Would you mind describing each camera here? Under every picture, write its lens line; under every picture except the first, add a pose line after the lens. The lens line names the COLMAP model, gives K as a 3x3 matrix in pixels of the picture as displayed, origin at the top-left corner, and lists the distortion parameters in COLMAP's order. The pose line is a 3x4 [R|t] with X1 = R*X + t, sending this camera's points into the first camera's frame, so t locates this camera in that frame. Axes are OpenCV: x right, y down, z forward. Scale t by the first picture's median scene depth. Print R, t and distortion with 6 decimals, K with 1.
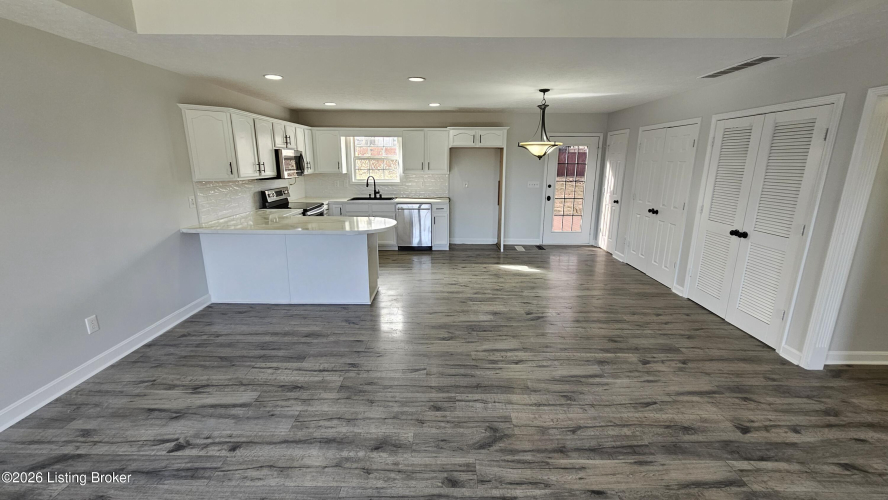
lens RADIAL K [[368.2, 0, 443.1], [0, 368.2, 245.6], [0, 0, 1]] dist [0.000812, -0.000123]
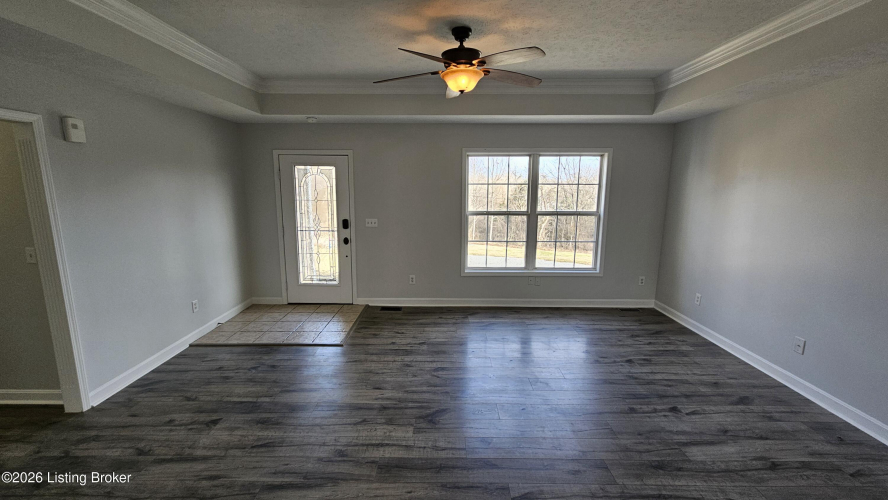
lens RADIAL K [[362.0, 0, 443.0], [0, 362.0, 244.4], [0, 0, 1]] dist [0.001474, 0.000211]
pose [[-0.999954, -0.008438, -0.004512, 0.055283], [-0.009524, 0.923122, 0.384390, -0.223131], [0.000921, 0.384415, -0.923160, 0.904404]]
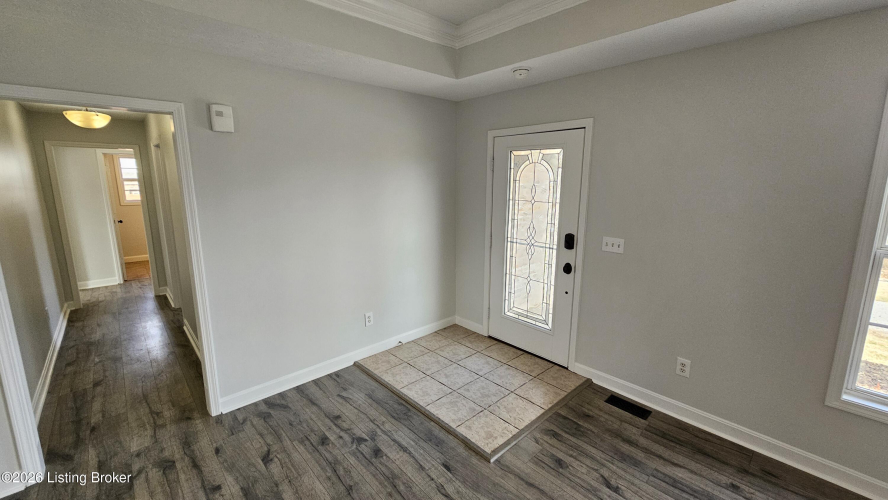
lens RADIAL K [[362.0, 0, 443.0], [0, 362.0, 244.4], [0, 0, 1]] dist [0.001474, 0.000211]
pose [[-0.682200, -0.134167, 0.718750, 0.021126], [0.164880, 0.929471, 0.329997, -0.115851], [-0.712332, 0.343632, -0.611964, 0.464296]]
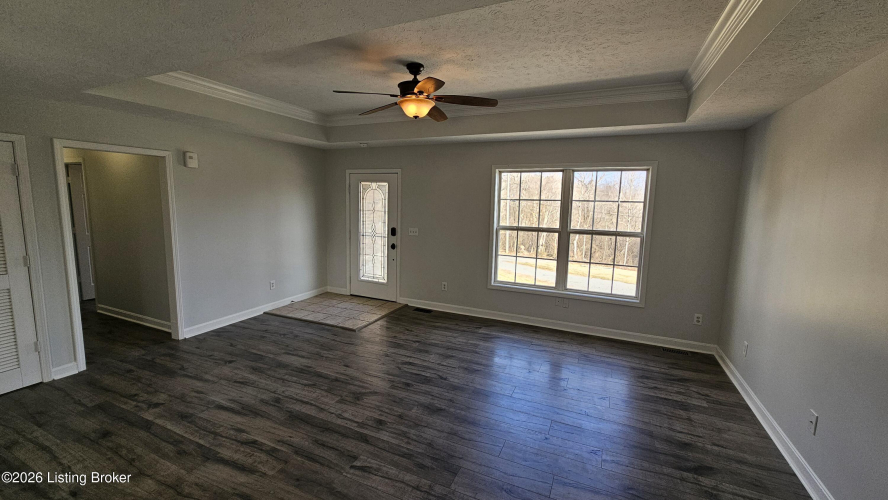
lens RADIAL K [[361.0, 0, 445.2], [0, 361.0, 243.3], [0, 0, 1]] dist [0.001589, 0.000158]
pose [[-0.915692, -0.073775, 0.395052, -0.315502], [0.066064, 0.942000, 0.329046, -0.222979], [-0.396415, 0.327404, -0.857708, 0.898690]]
